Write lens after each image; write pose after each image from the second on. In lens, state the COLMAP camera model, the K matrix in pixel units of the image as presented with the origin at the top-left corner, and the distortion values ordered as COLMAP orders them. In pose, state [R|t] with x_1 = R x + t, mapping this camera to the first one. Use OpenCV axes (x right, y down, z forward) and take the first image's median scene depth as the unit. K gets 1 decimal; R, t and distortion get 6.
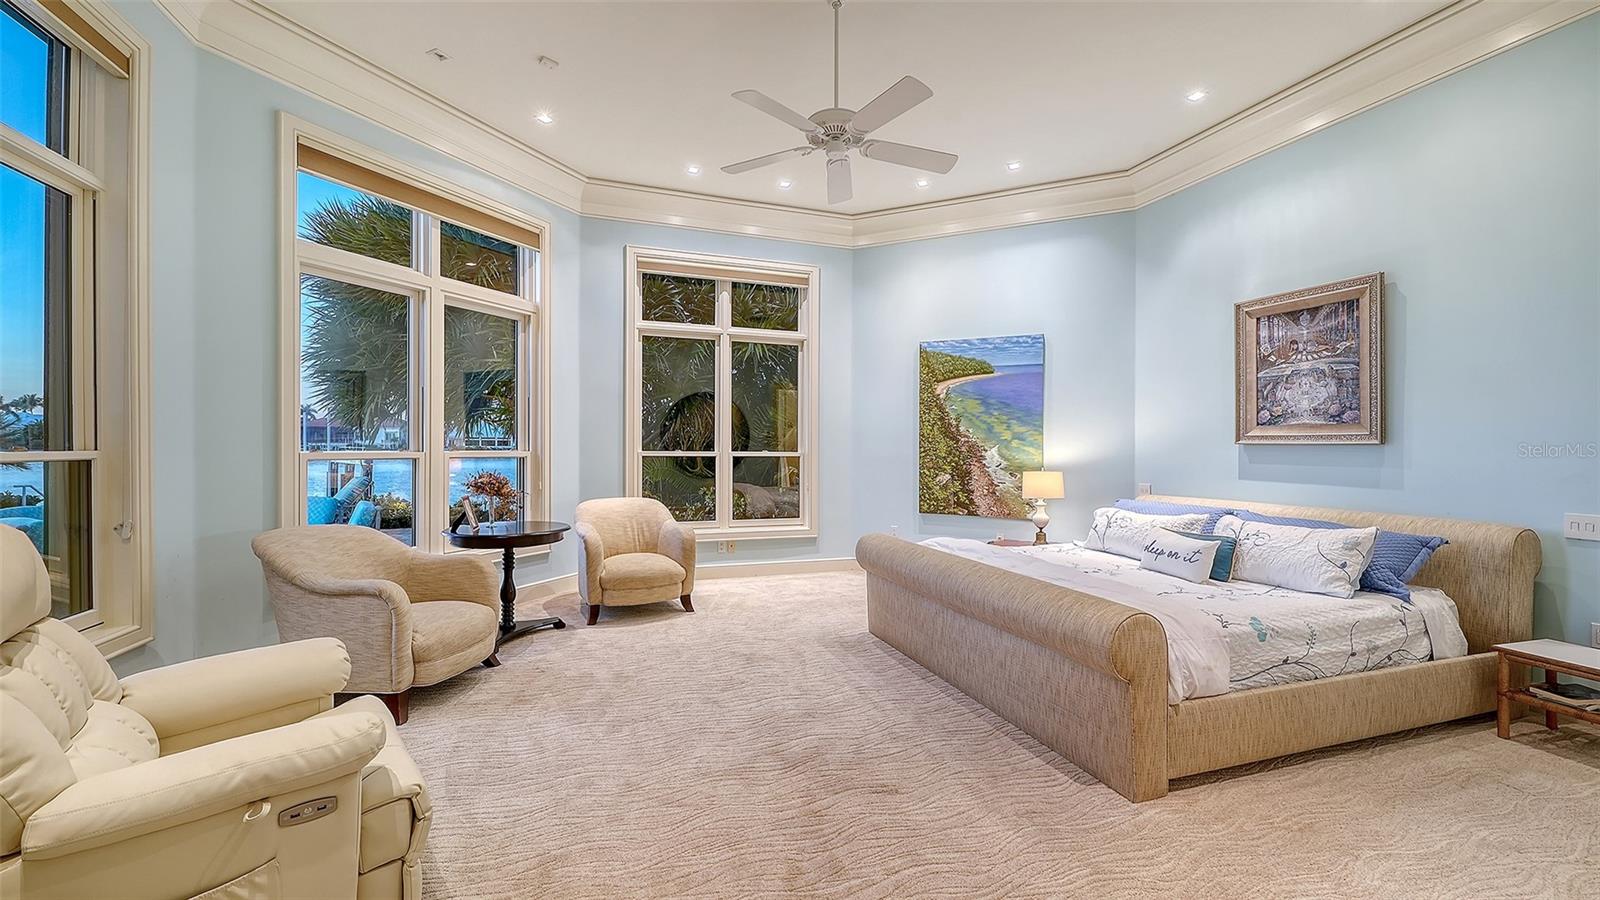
lens RADIAL K [[608.8, 0, 800.0], [0, 608.8, 450.0], [0, 0, 1]] dist [0.000025, 0.000014]
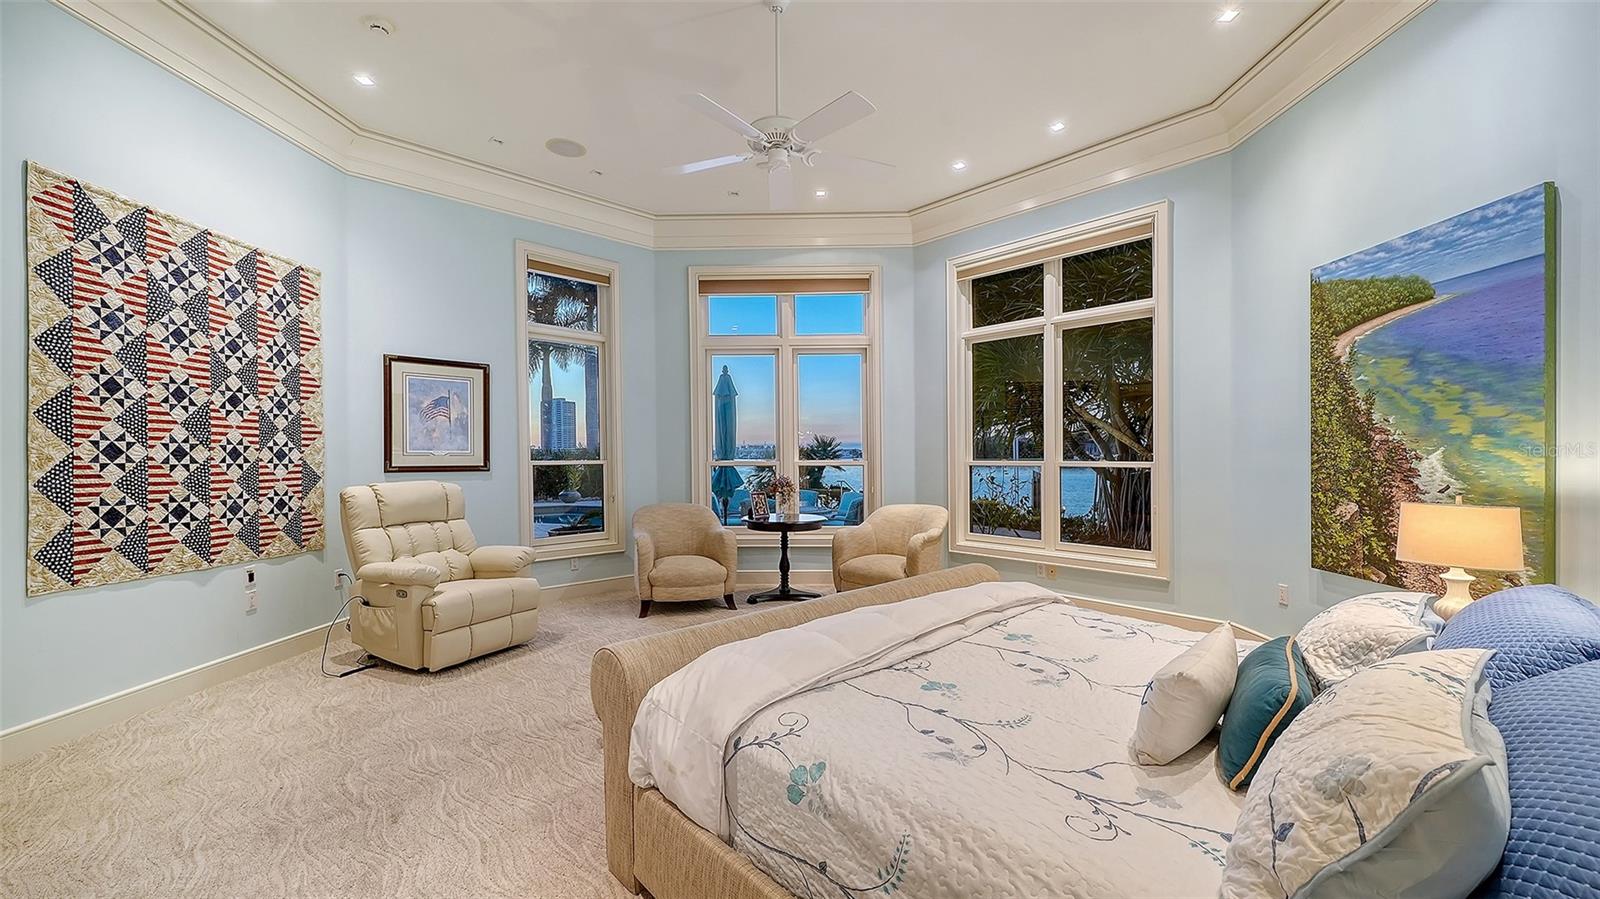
lens RADIAL K [[617.6, 0, 800.5], [0, 617.6, 460.1], [0, 0, 1]] dist [0.001617, 0.000151]
pose [[0.412080, -0.000465, -0.911147, 0.546487], [0.000245, 1.000000, -0.000400, 0.002159], [0.911147, -0.000059, 0.412081, 0.332120]]
